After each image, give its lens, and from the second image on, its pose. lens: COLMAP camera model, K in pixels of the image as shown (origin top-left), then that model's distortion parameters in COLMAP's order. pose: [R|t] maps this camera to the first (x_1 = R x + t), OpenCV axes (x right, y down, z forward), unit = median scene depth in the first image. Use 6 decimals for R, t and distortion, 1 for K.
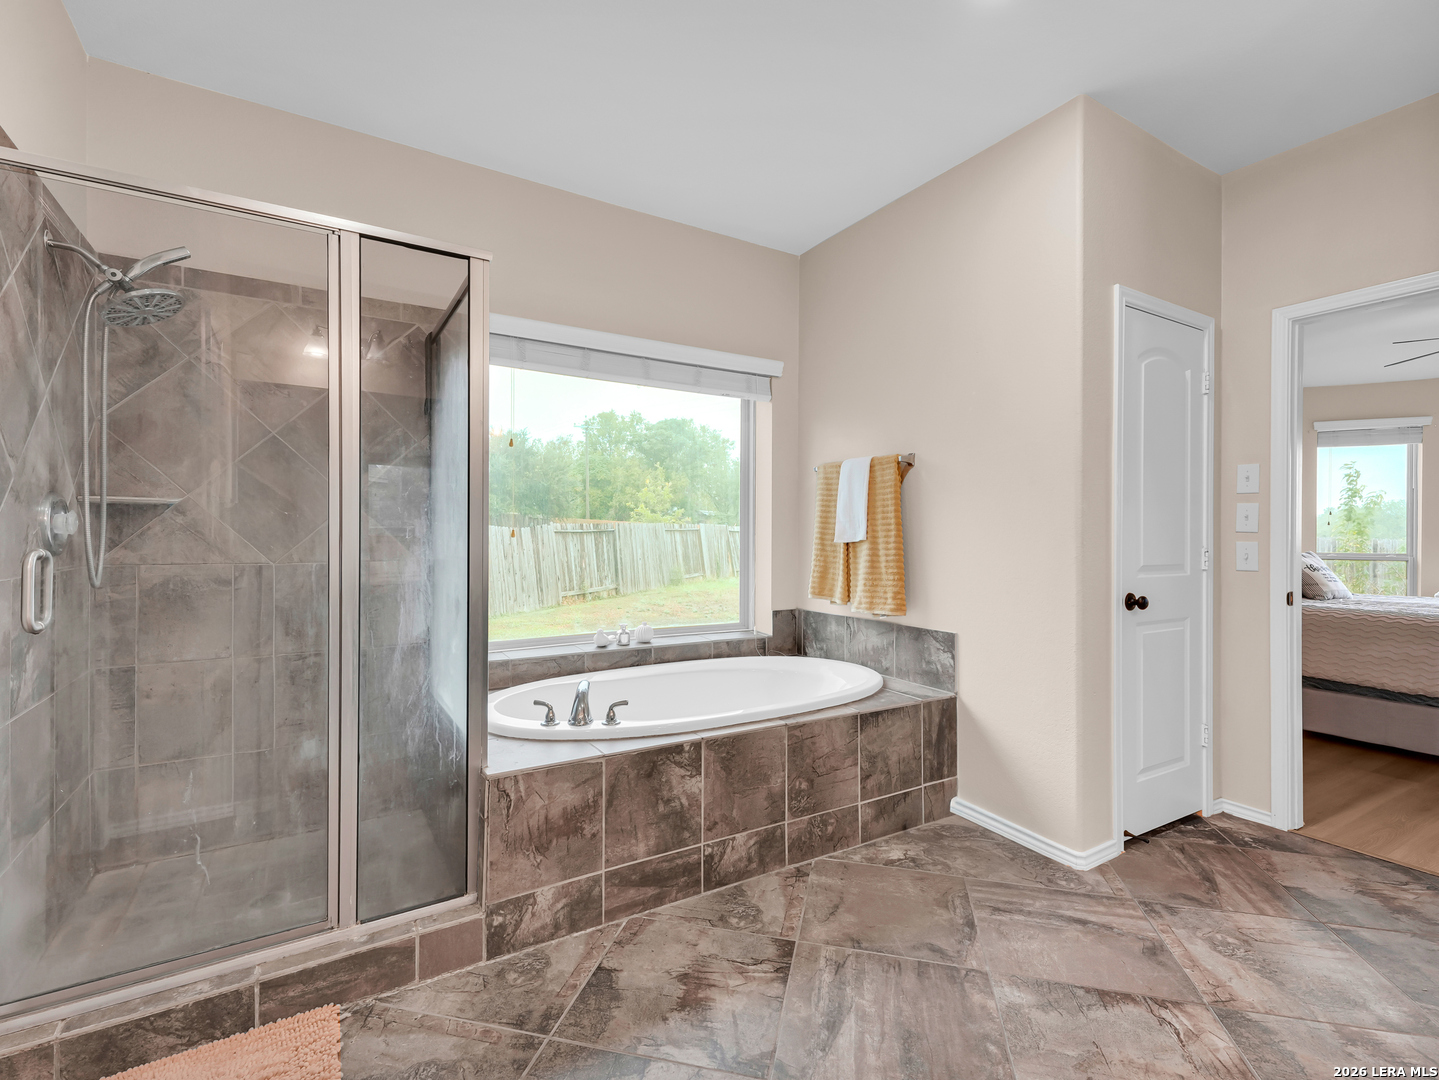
lens RADIAL K [[693.5, 0, 704.8], [0, 693.5, 530.2], [0, 0, 1]] dist [0.020551, -0.010093]
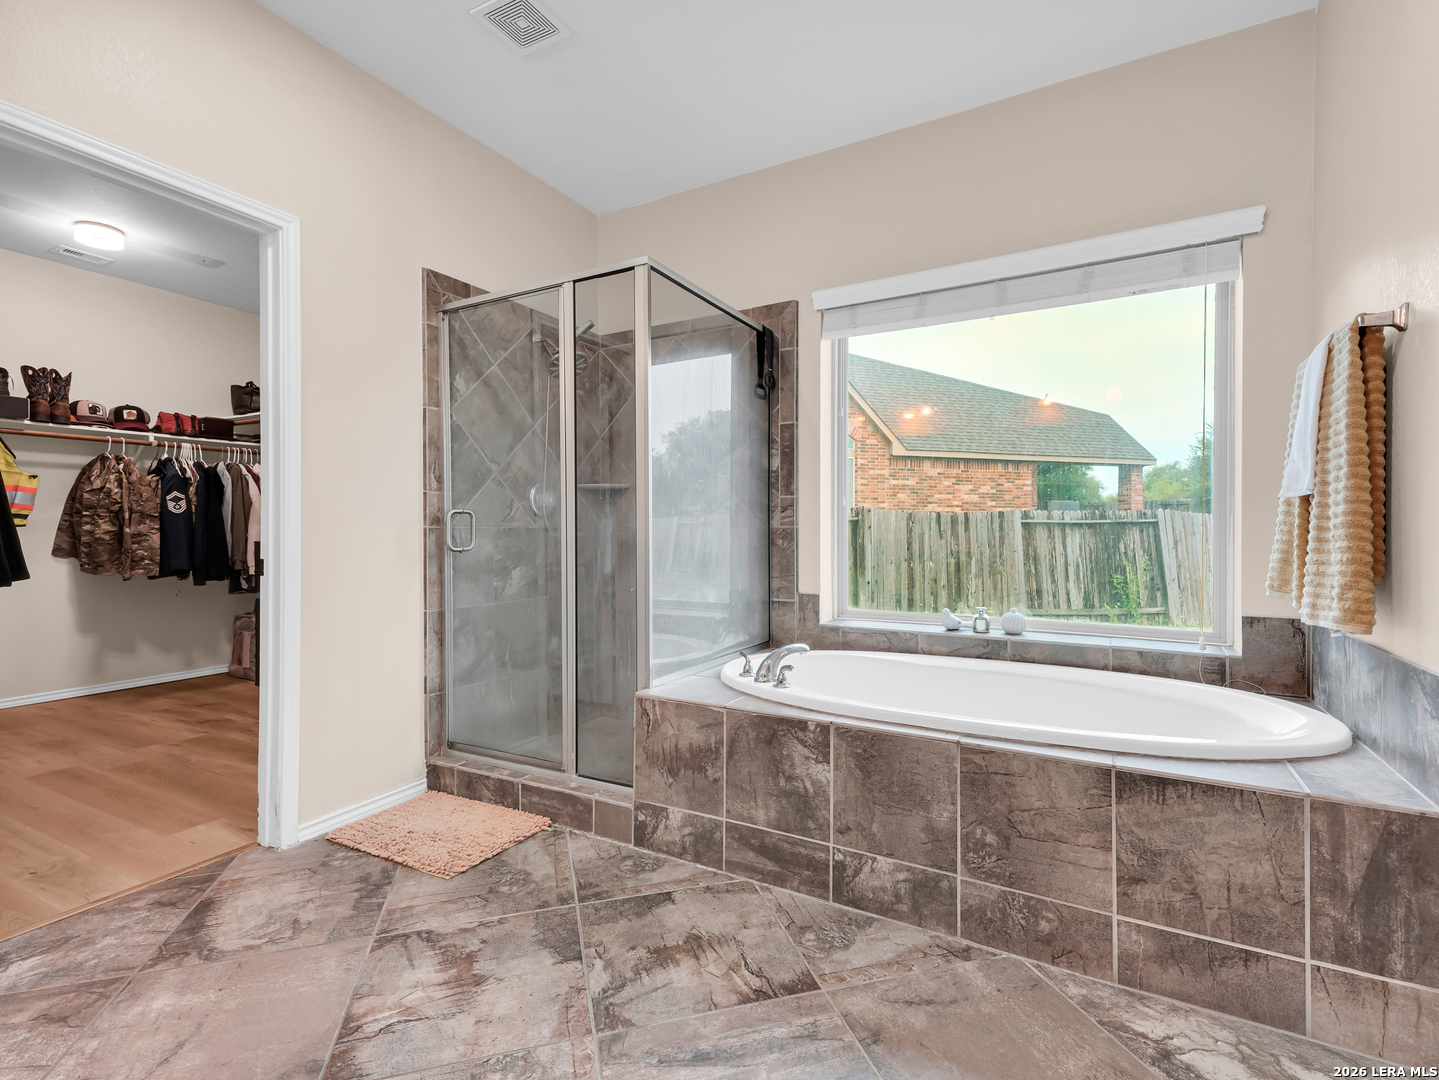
lens RADIAL K [[693.5, 0, 705.3], [0, 693.5, 539.0], [0, 0, 1]] dist [0.020551, -0.010093]
pose [[0.481495, 0.008139, -0.876411, 0.674430], [0.001221, 0.999950, 0.009957, 0.065576], [0.876448, -0.005864, 0.481461, 0.455756]]
